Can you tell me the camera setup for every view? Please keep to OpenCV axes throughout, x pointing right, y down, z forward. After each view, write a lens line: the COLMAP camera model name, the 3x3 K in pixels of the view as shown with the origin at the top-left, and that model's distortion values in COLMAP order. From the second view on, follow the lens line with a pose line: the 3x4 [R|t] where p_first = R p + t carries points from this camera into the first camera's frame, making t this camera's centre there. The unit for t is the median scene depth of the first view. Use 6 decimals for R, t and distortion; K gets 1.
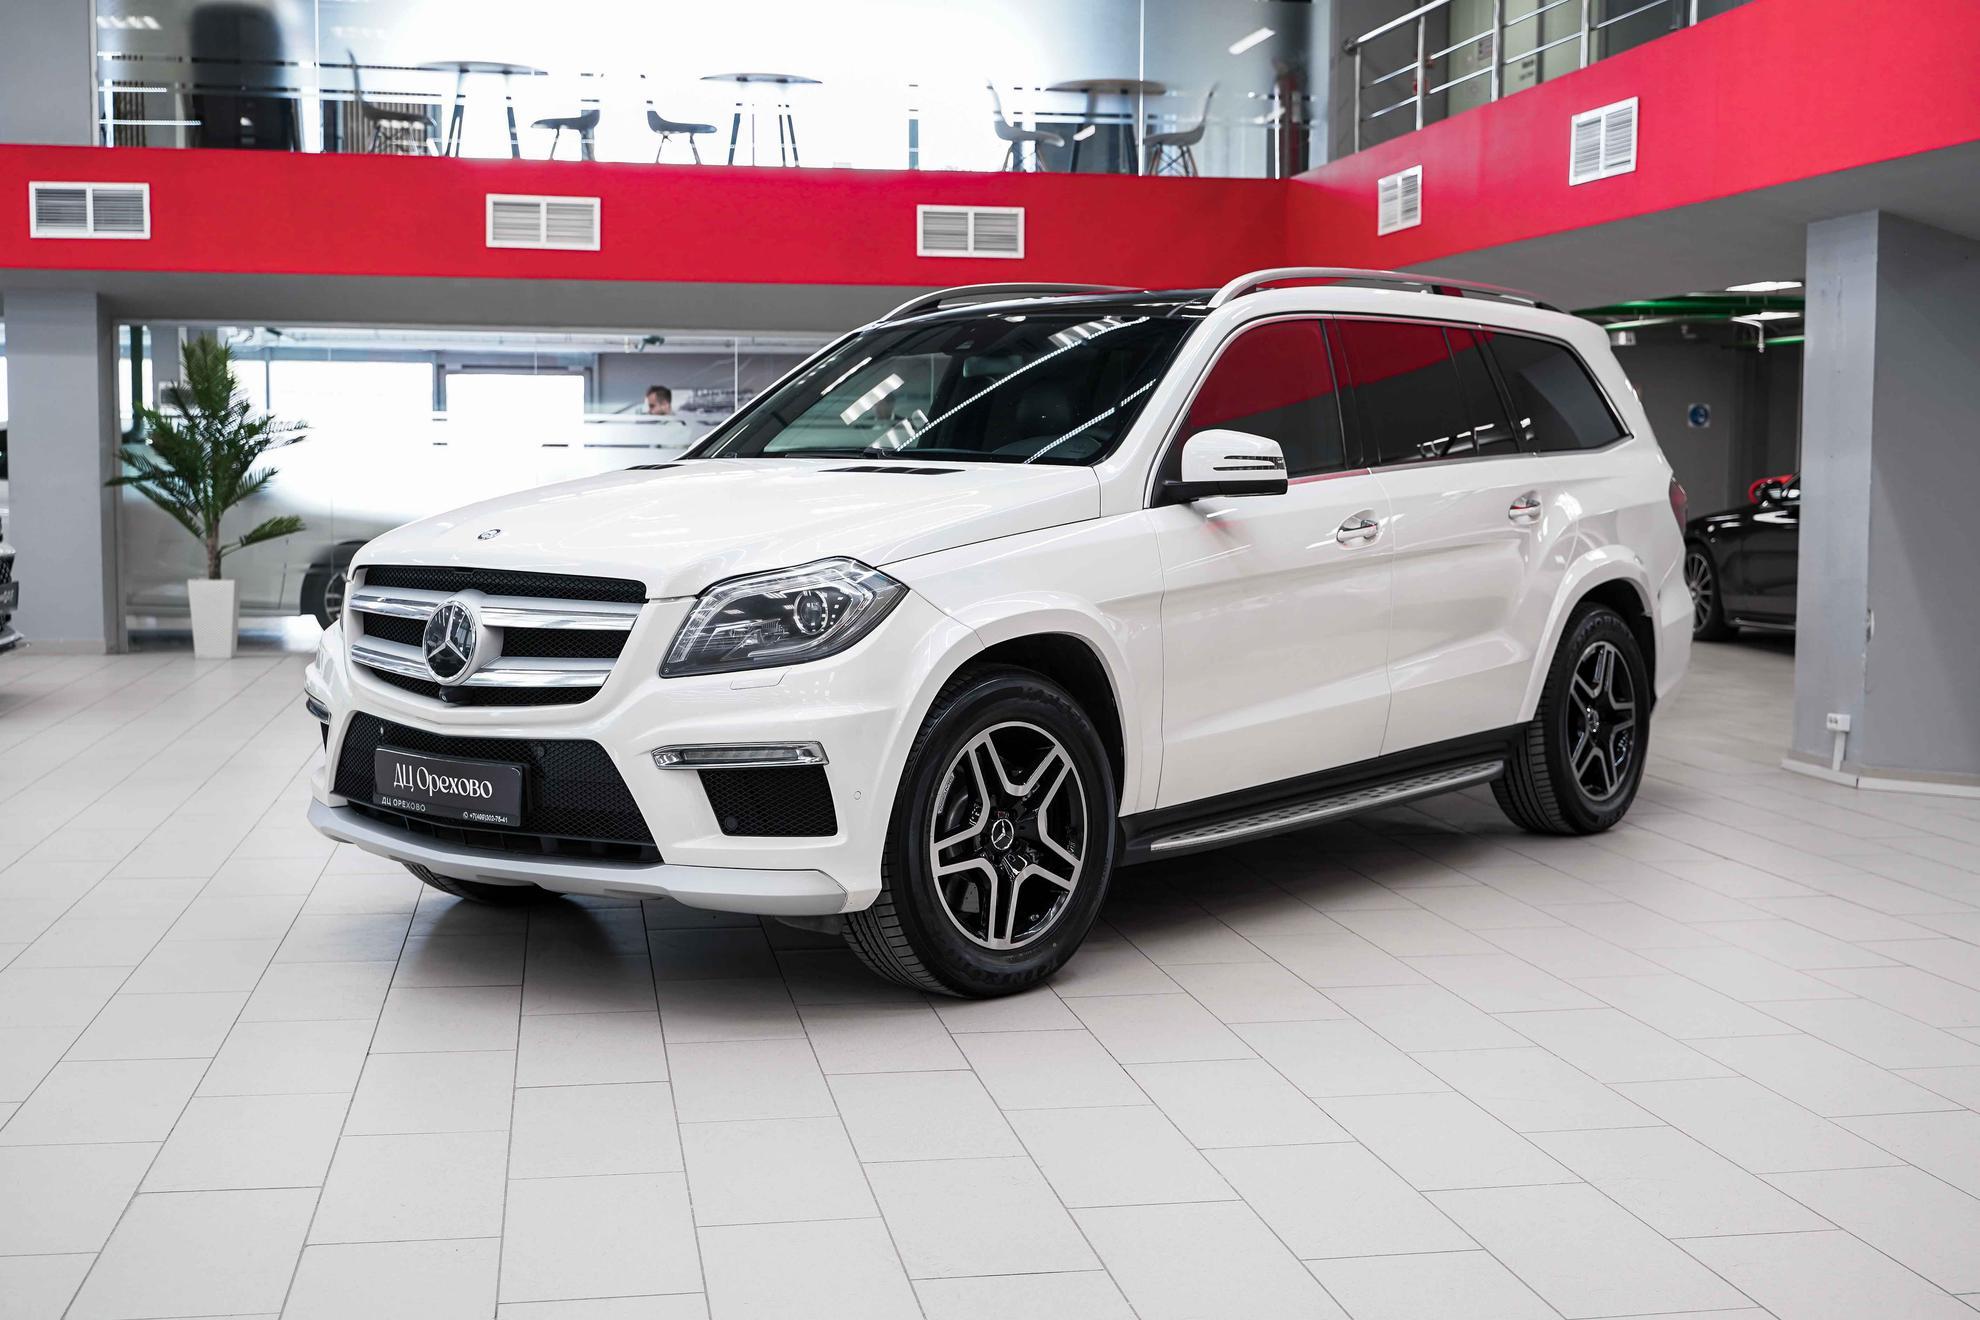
lens RADIAL K [[2354.6, 0, 990.0], [0, 2354.6, 660.0], [0, 0, 1]] dist [0.014239, -0.005945]
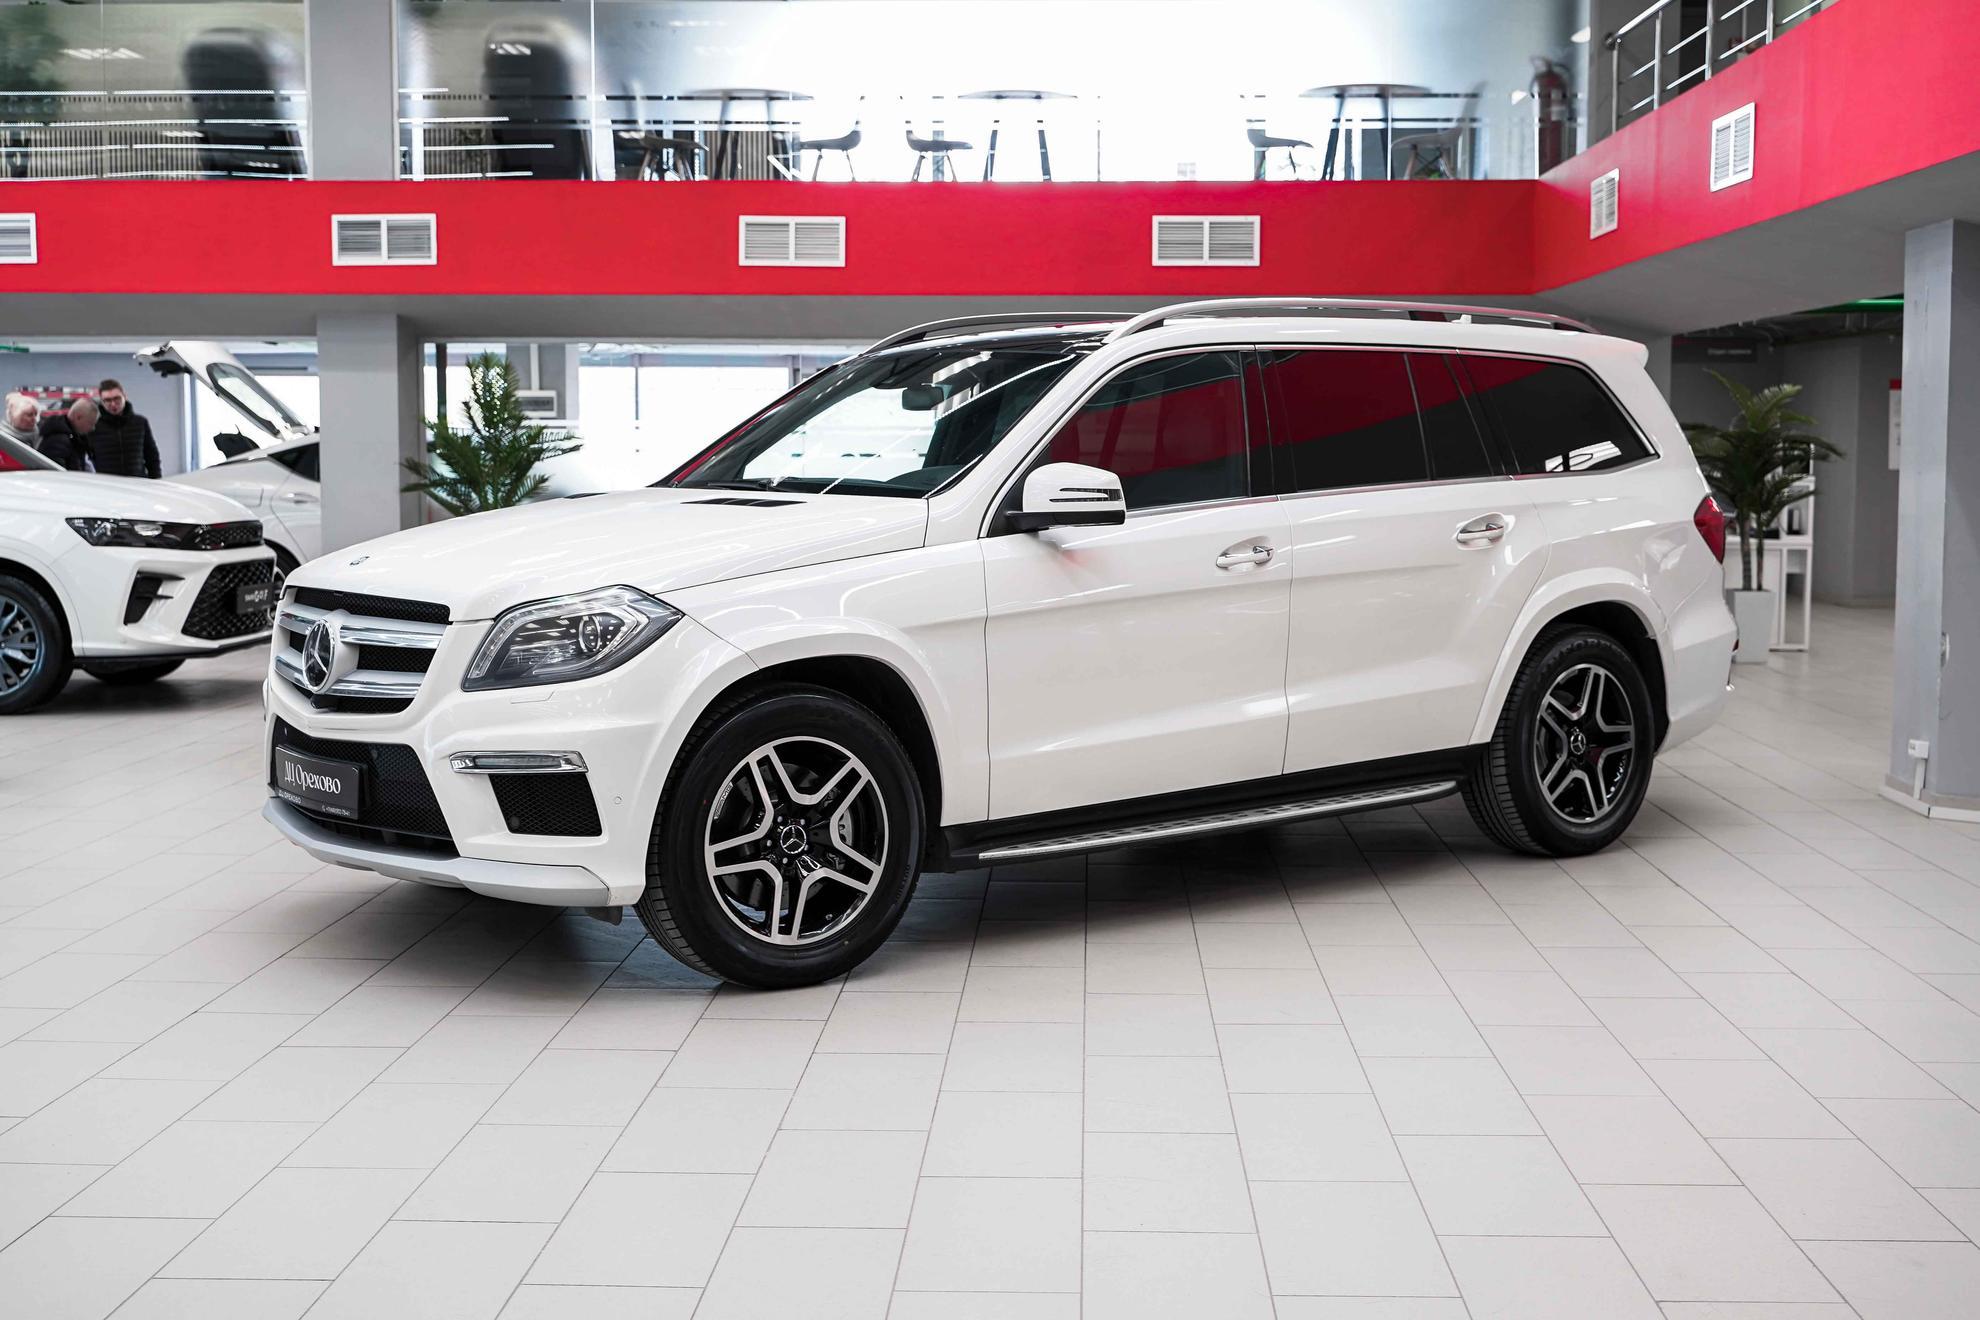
lens RADIAL K [[2397.2, 0, 1015.7], [0, 2397.2, 656.7], [0, 0, 1]] dist [0.018391, 0.009305]
pose [[0.978753, 0.015327, -0.204468, 0.230770], [-0.014832, 0.999882, 0.003952, -0.011402], [0.204505, -0.000835, 0.978865, -0.045354]]
